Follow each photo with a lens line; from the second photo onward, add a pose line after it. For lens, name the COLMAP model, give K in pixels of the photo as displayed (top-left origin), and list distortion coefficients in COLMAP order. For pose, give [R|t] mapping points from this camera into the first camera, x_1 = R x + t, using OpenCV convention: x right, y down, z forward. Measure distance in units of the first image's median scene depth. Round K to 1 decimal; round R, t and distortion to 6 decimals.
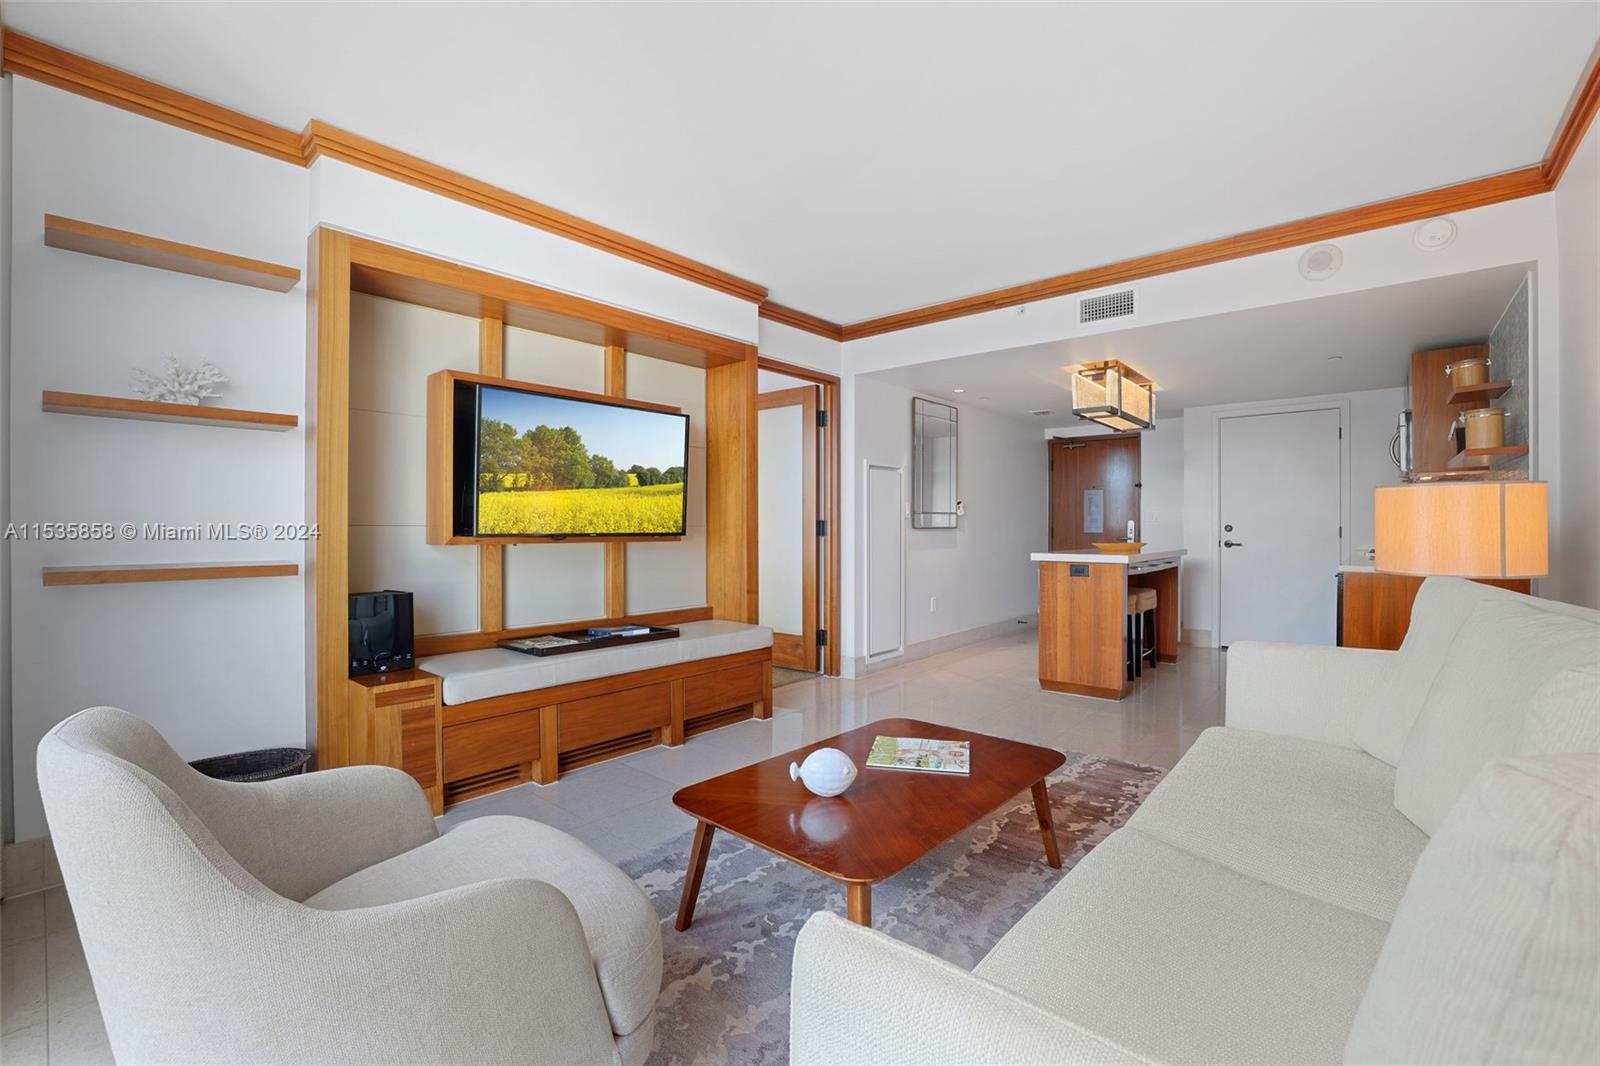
lens RADIAL K [[708.2, 0, 802.2], [0, 708.2, 497.8], [0, 0, 1]] dist [0.001166, 0.001089]
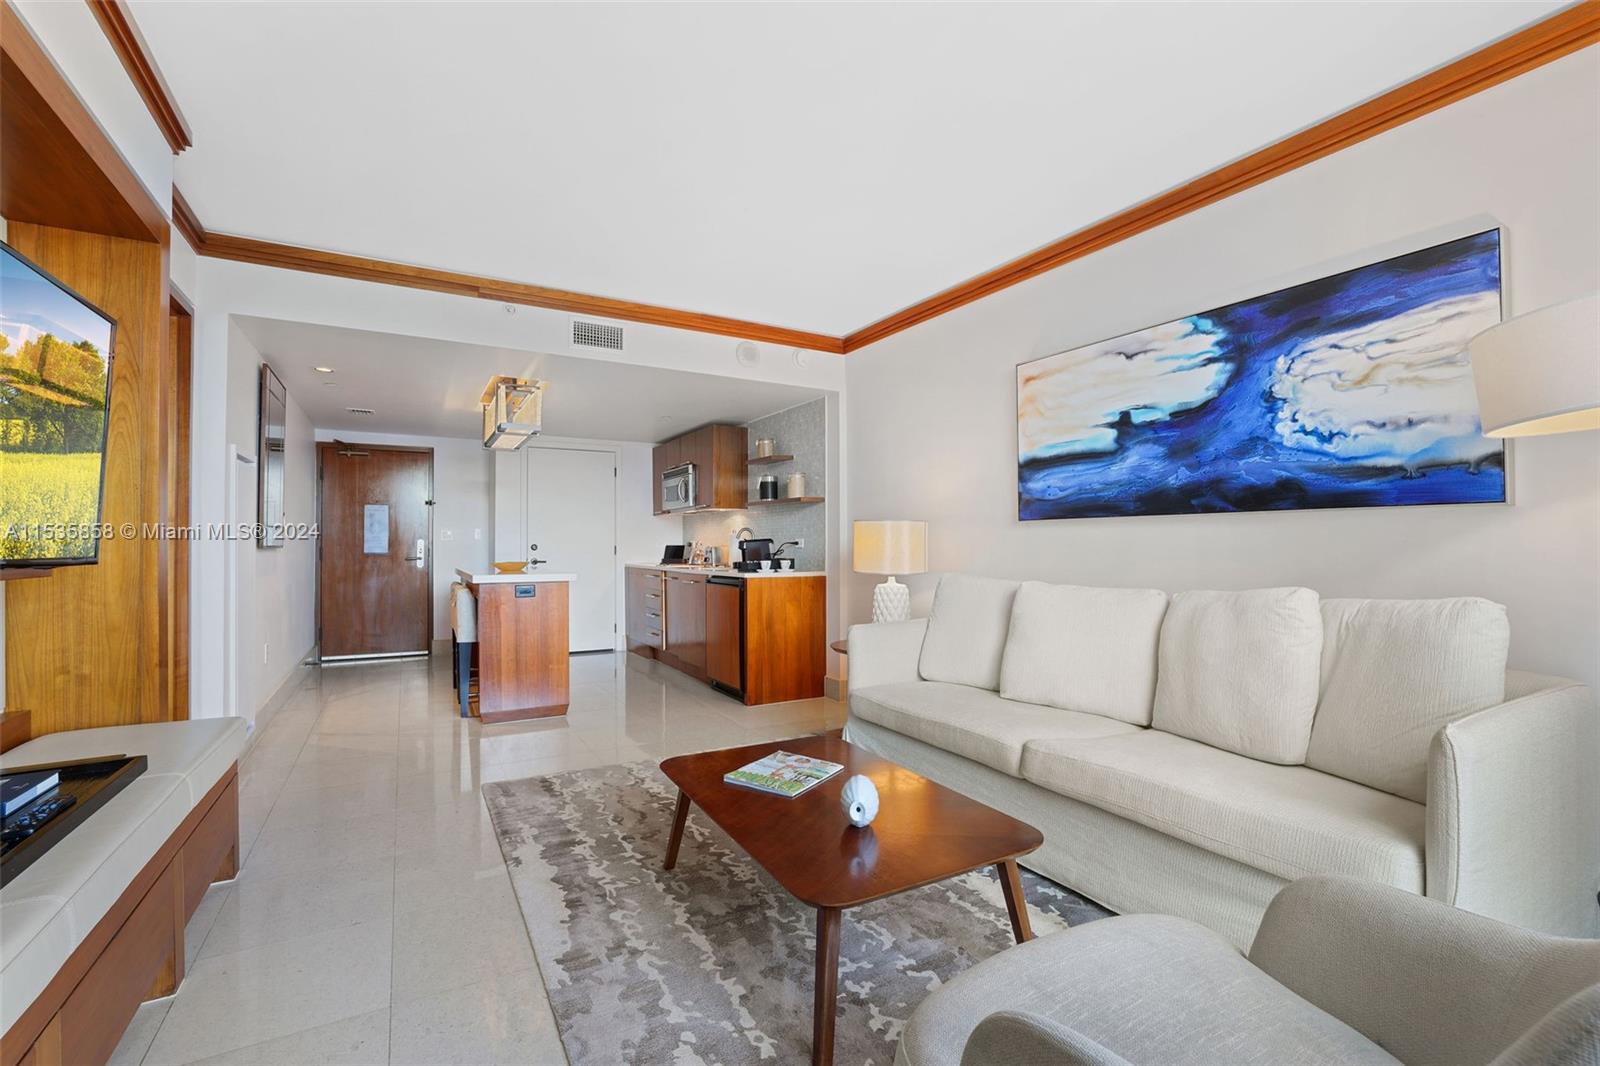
lens RADIAL K [[694.2, 0, 788.5], [0, 694.2, 538.0], [0, 0, 1]] dist [-0.001542, -0.000148]
pose [[0.353856, 0.008545, 0.935261, -0.389312], [-0.037401, 0.999288, 0.005021, 0.011264], [-0.934552, -0.036756, 0.353924, 0.335699]]
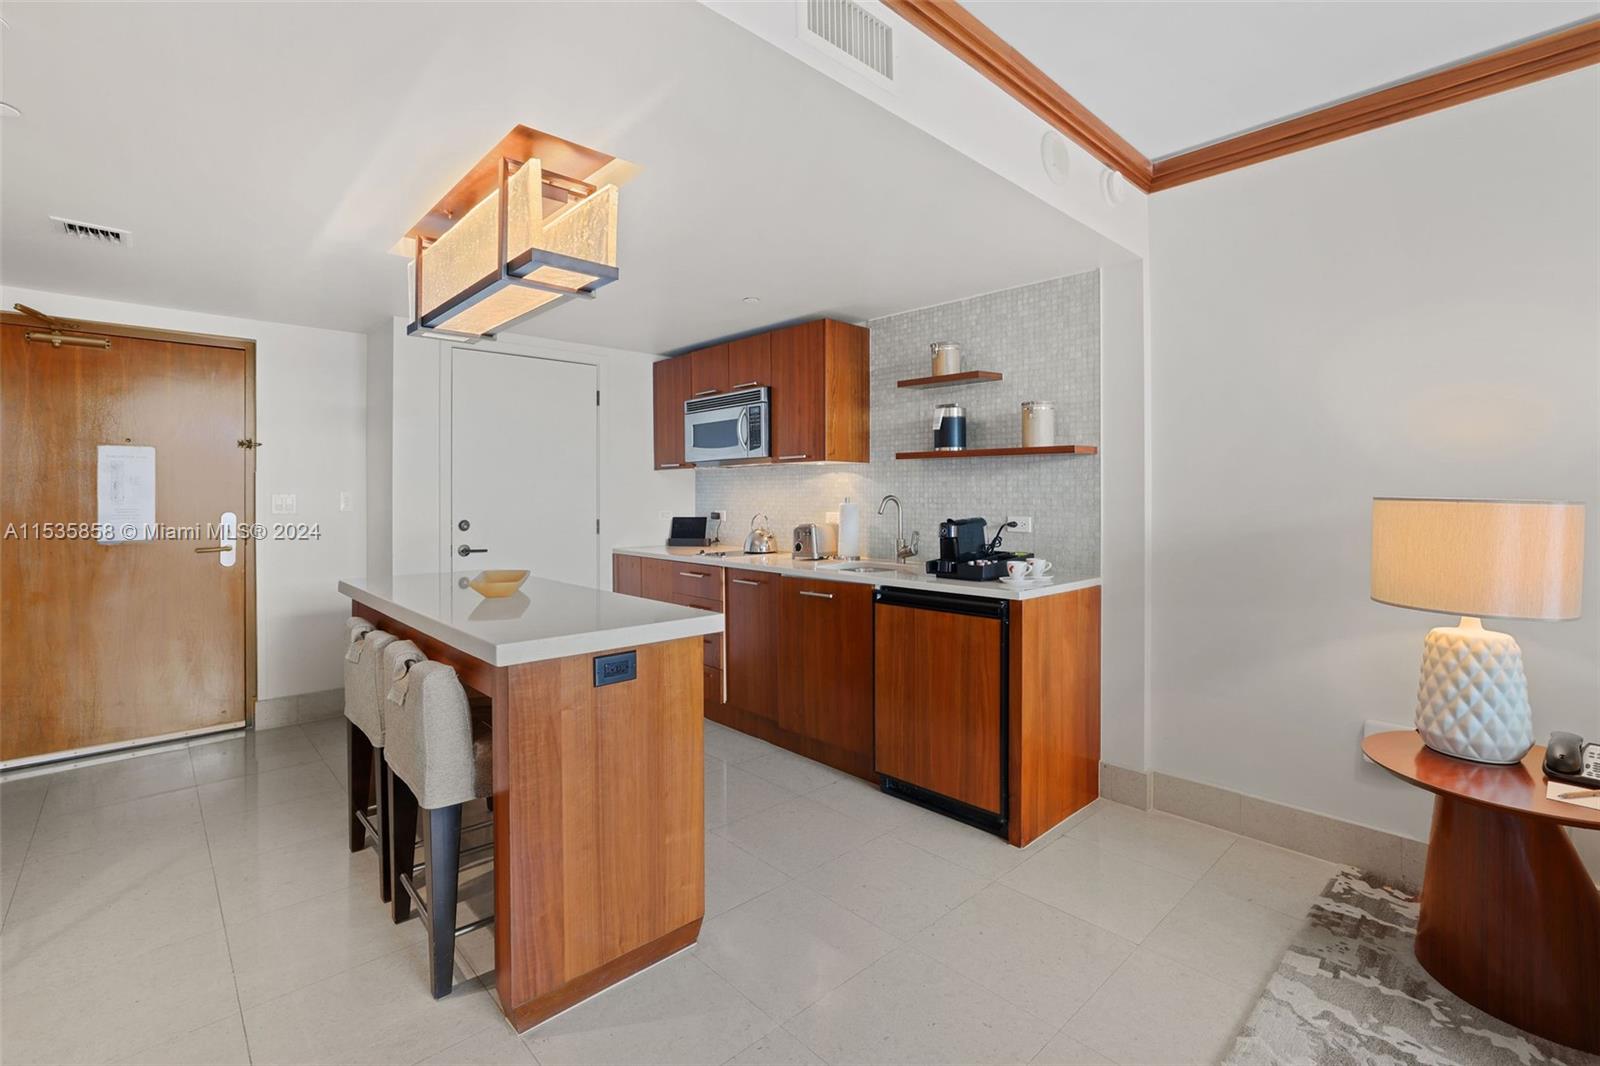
lens RADIAL K [[708.2, 0, 802.2], [0, 708.2, 497.8], [0, 0, 1]] dist [0.001166, 0.001089]
pose [[0.108758, -0.006983, 0.994044, 0.010775], [-0.039450, 0.999157, 0.011335, -0.000871], [-0.993285, -0.040447, 0.108390, 0.886140]]
